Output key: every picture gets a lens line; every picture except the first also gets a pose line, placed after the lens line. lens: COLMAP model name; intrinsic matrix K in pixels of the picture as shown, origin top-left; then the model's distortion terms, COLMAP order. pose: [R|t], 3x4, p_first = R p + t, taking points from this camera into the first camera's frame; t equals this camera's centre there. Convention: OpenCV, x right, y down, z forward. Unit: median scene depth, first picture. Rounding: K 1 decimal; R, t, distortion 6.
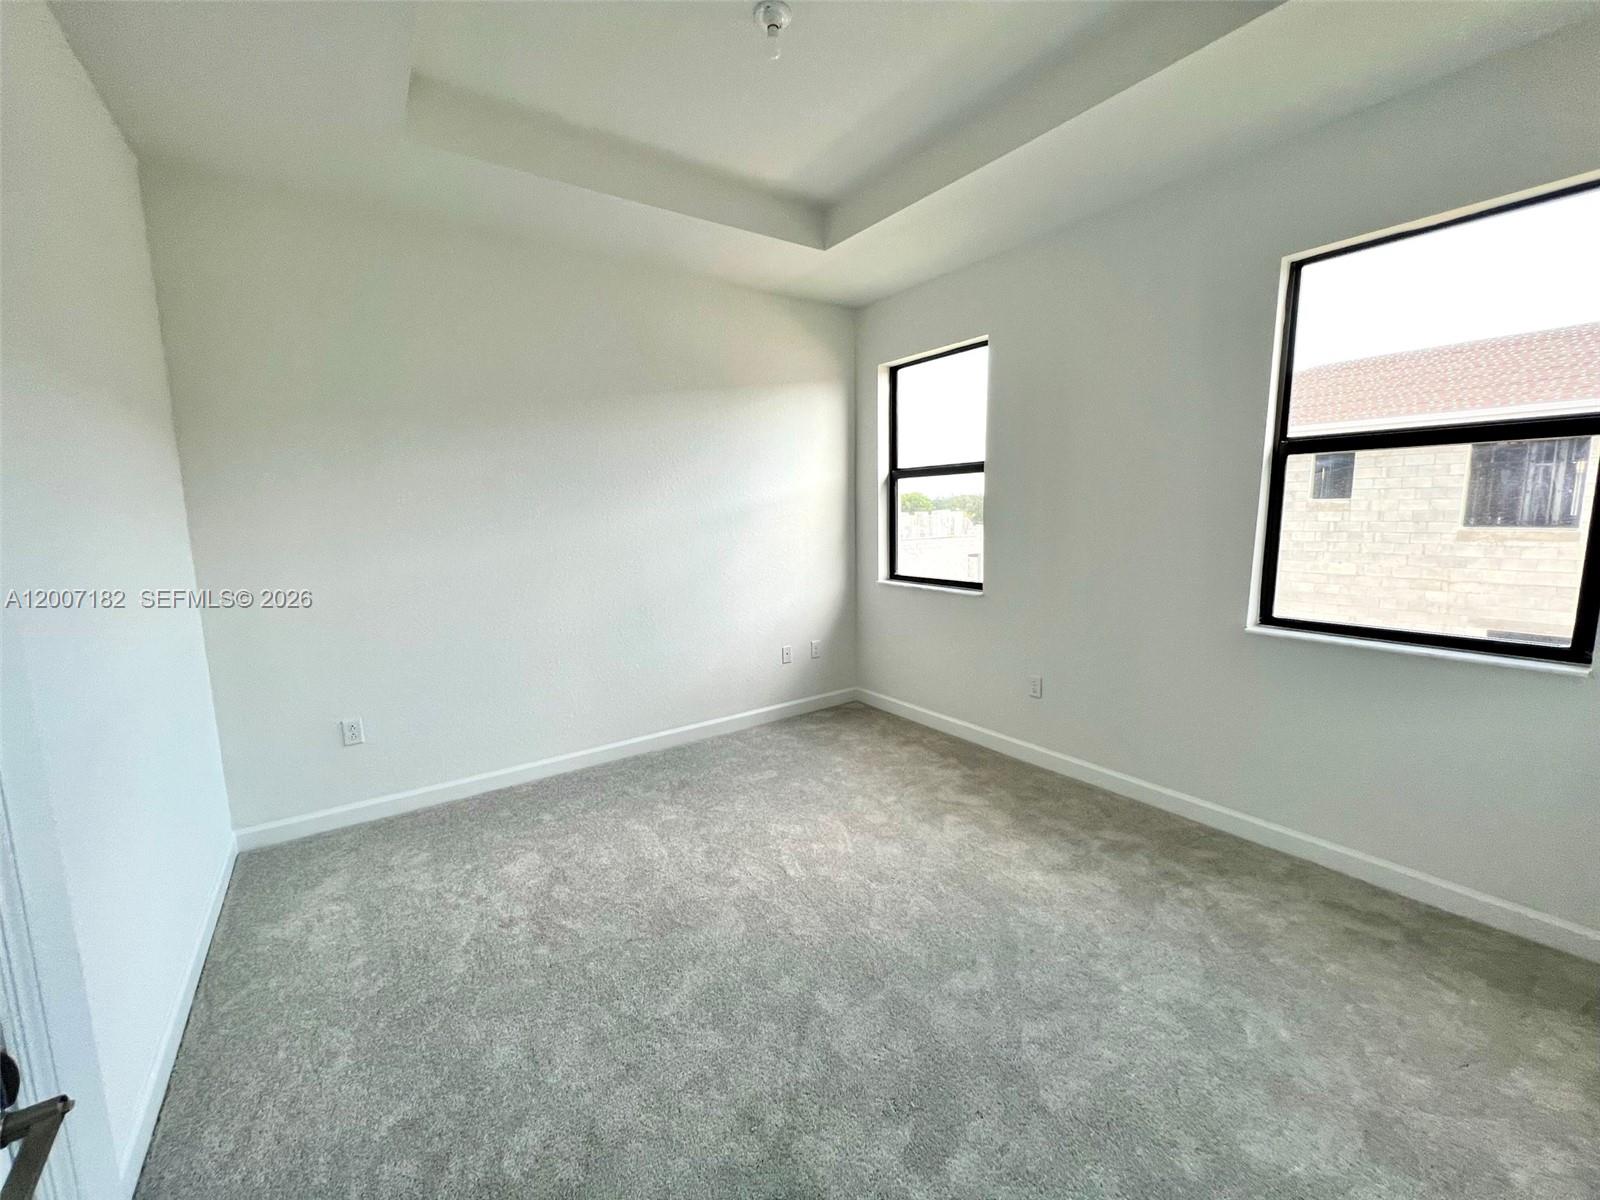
lens RADIAL K [[643.4, 0, 796.6], [0, 643.4, 601.1], [0, 0, 1]] dist [-0.002191, 0.000400]
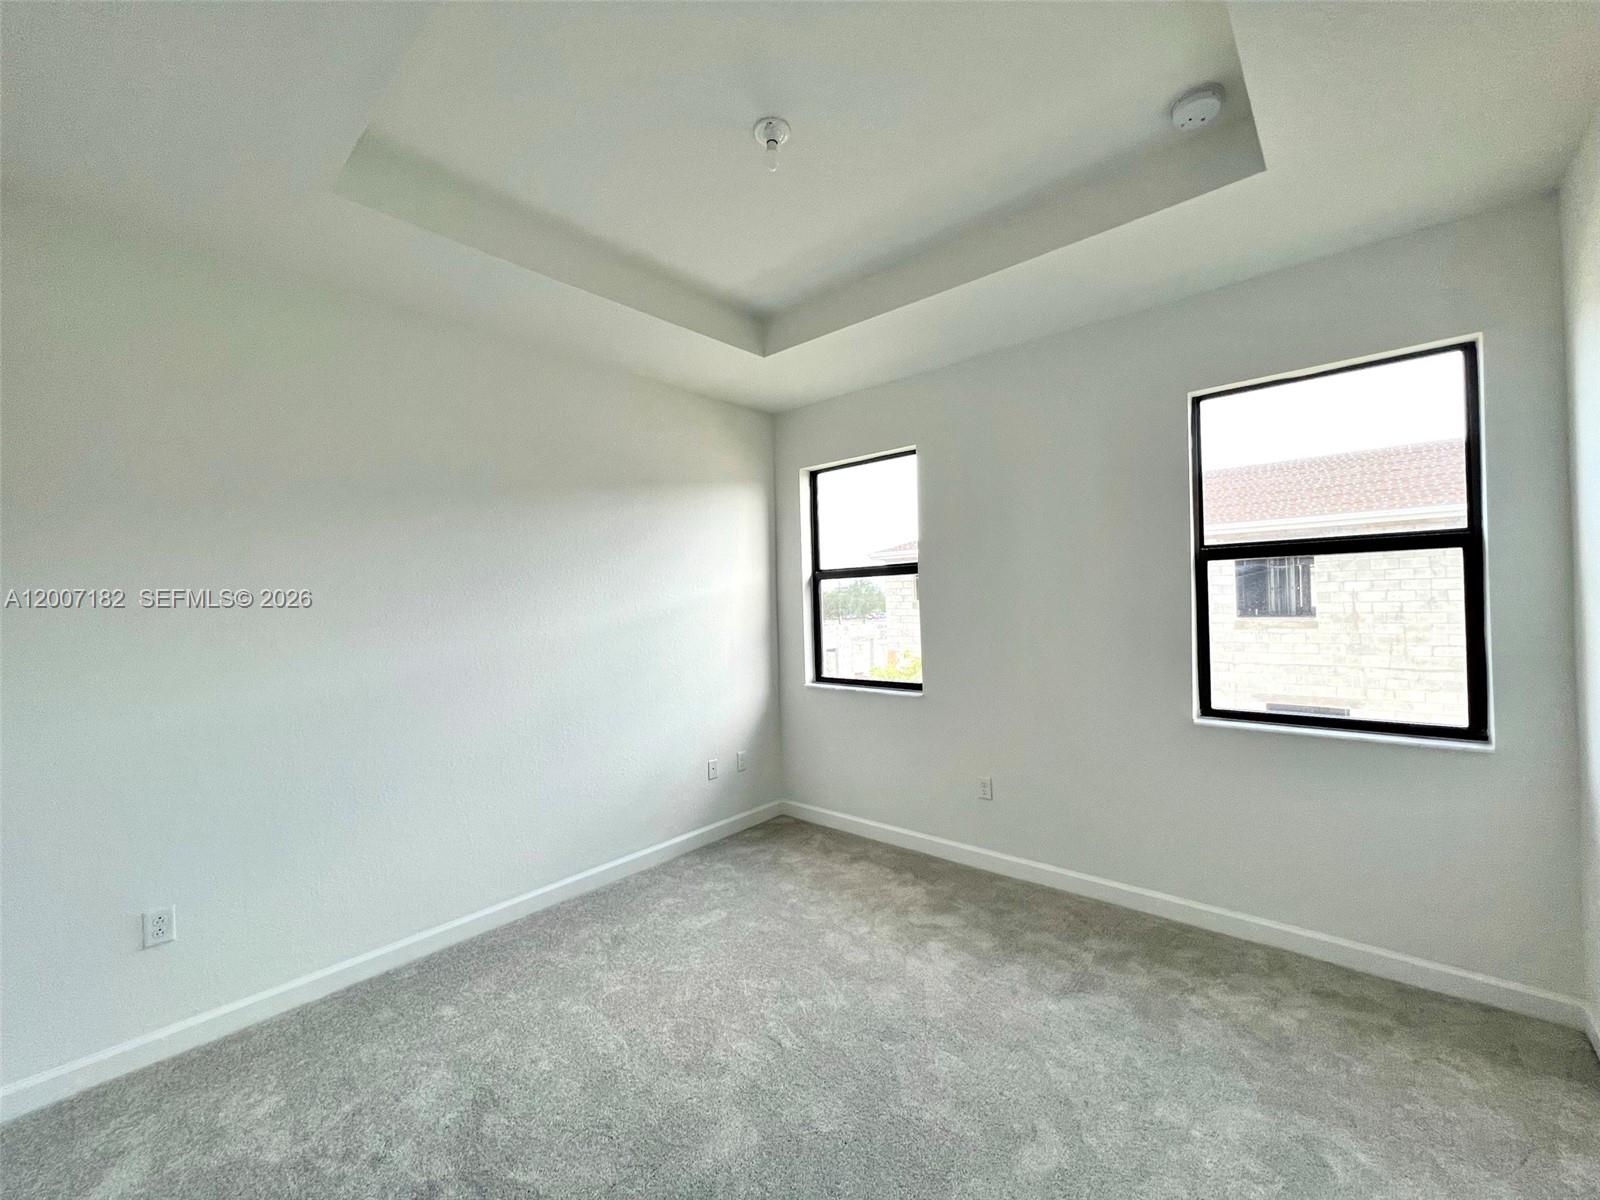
lens RADIAL K [[644.8, 0, 800.0], [0, 644.8, 600.0], [0, 0, 1]] dist [-0.000890, 0.000570]
pose [[0.972890, -0.006719, 0.231172, -0.169778], [0.041670, 0.988311, -0.146647, -0.024560], [-0.227484, 0.152305, 0.961797, 0.092637]]
